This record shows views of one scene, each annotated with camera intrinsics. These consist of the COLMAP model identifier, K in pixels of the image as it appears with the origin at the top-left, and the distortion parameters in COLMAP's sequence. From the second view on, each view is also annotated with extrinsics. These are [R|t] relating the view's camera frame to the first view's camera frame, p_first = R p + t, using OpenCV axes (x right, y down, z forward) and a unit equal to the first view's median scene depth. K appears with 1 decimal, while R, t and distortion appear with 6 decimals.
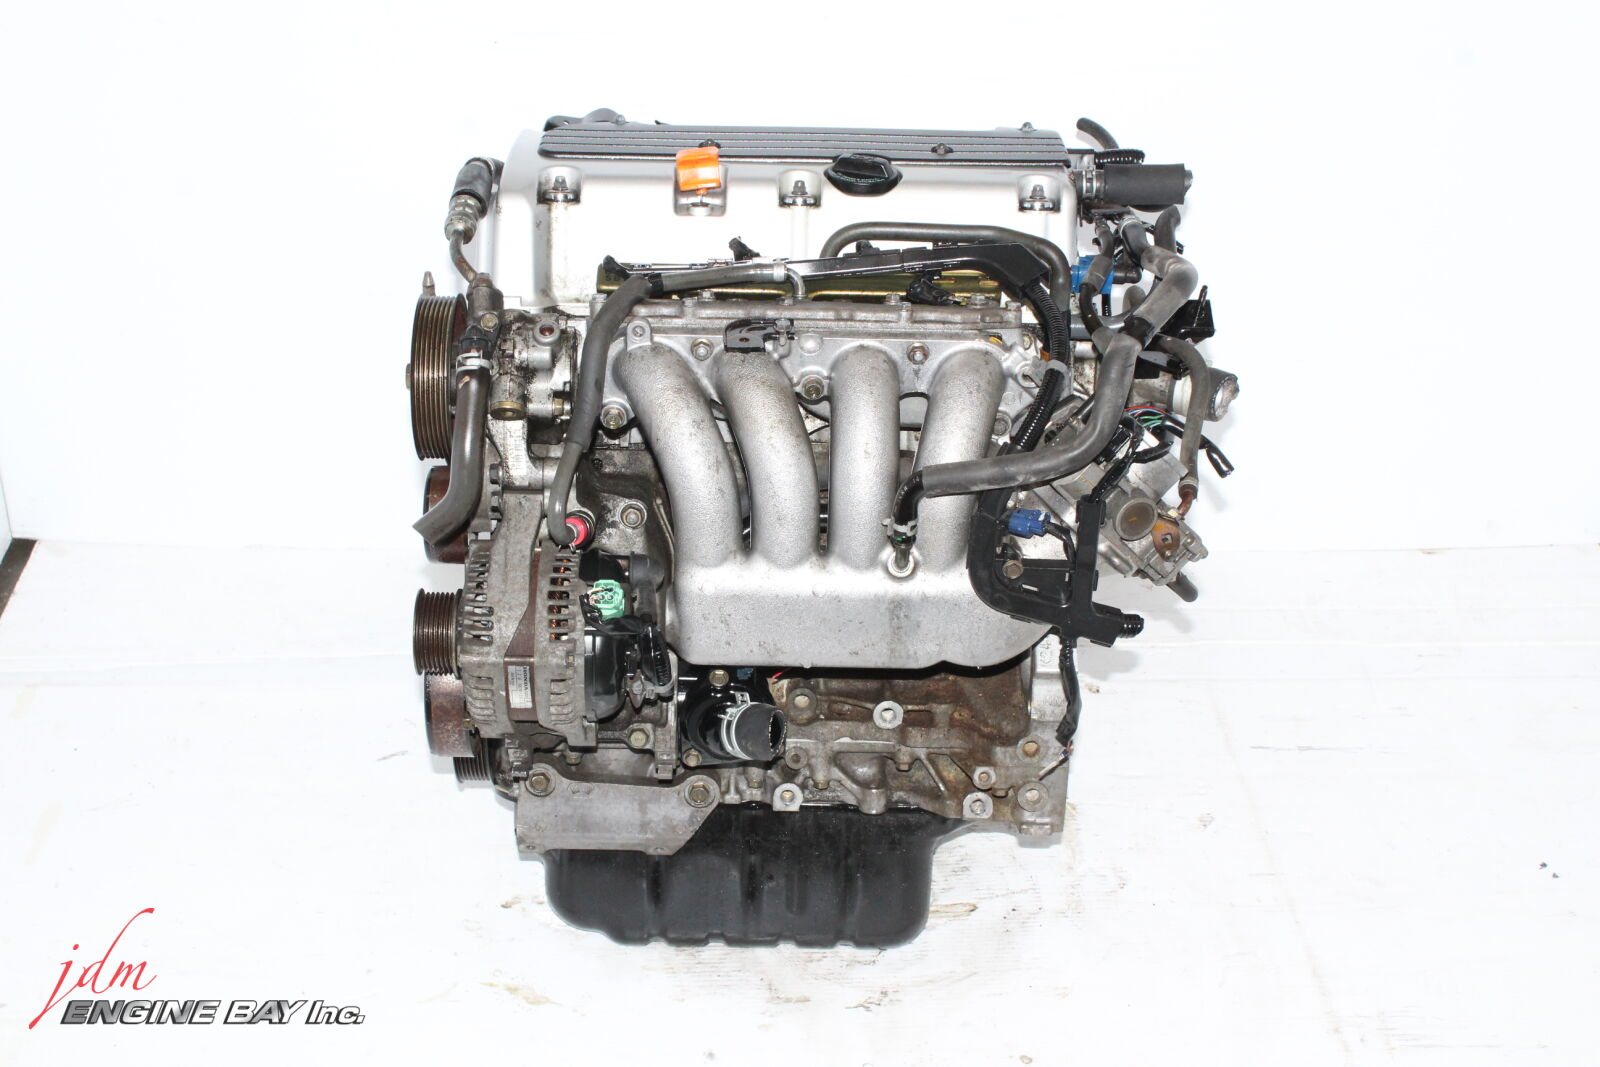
lens RADIAL K [[2449.2, 0, 744.5], [0, 2449.2, 533.7], [0, 0, 1]] dist [-0.206646, -0.004993]
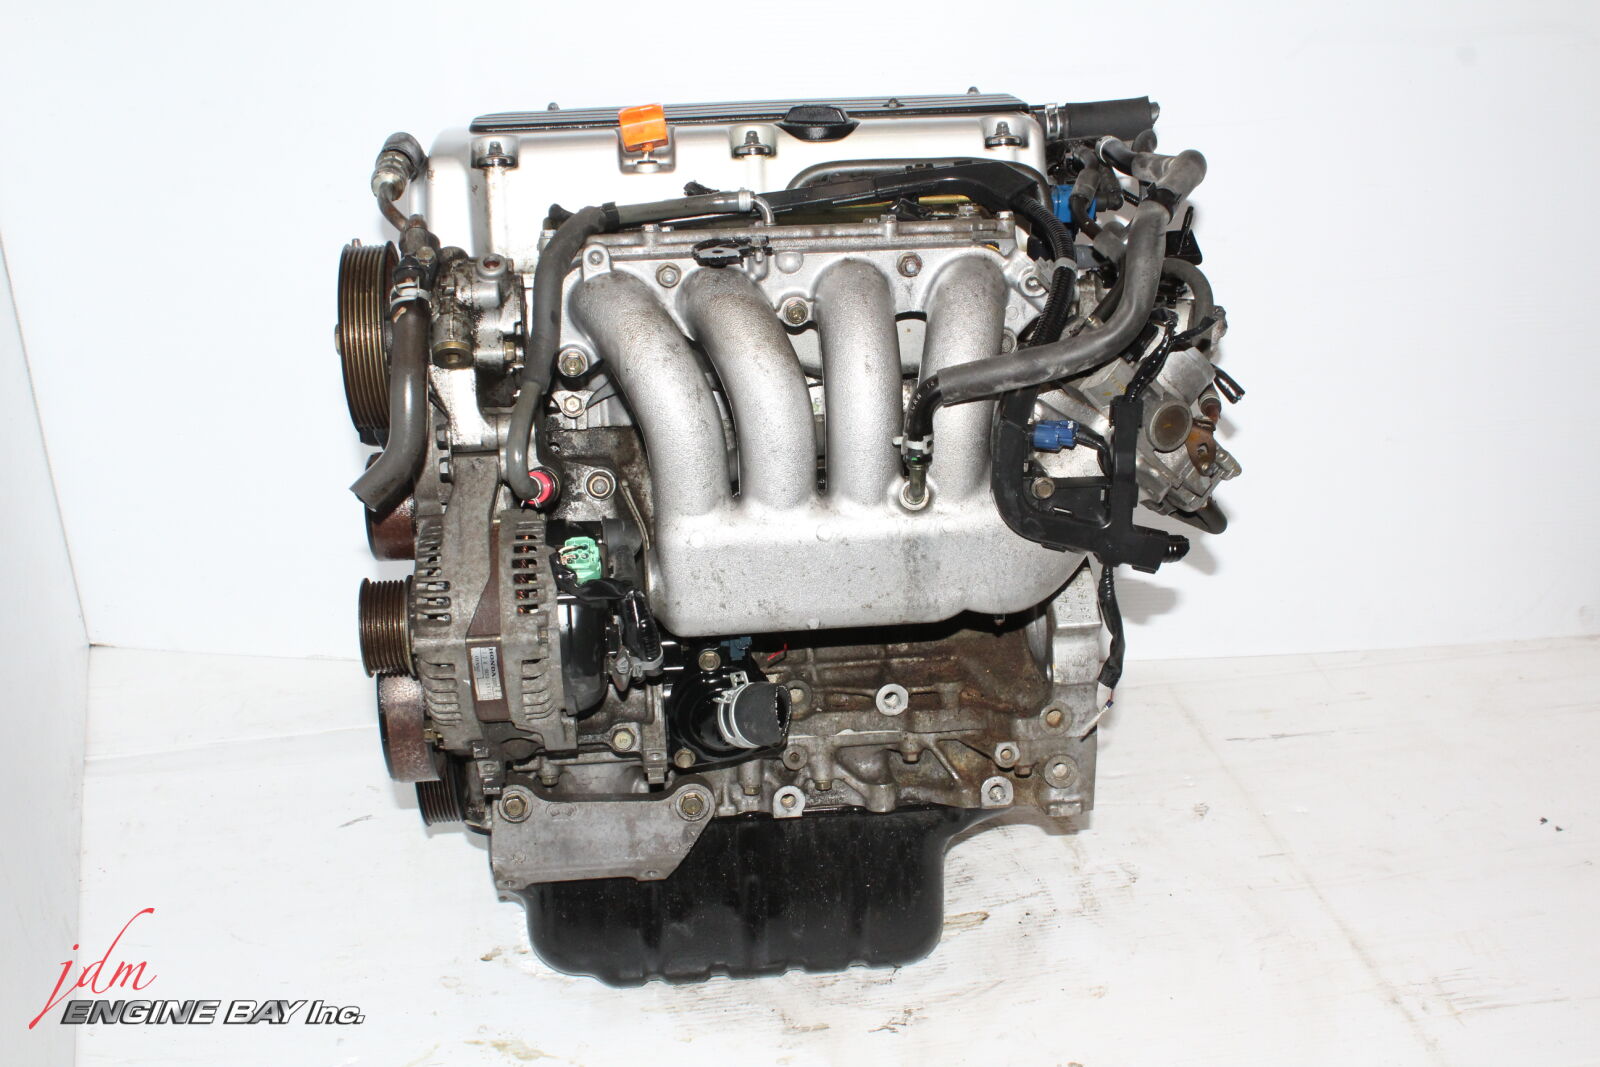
lens RADIAL K [[1843.7, 0, 800.0], [0, 1843.7, 533.5], [0, 0, 1]] dist [-0.170959, 0.031186]
pose [[0.992887, -0.073284, 0.093836, -0.037108], [0.083207, 0.990813, -0.106609, 0.086805], [-0.085161, 0.113659, 0.989863, 0.327877]]
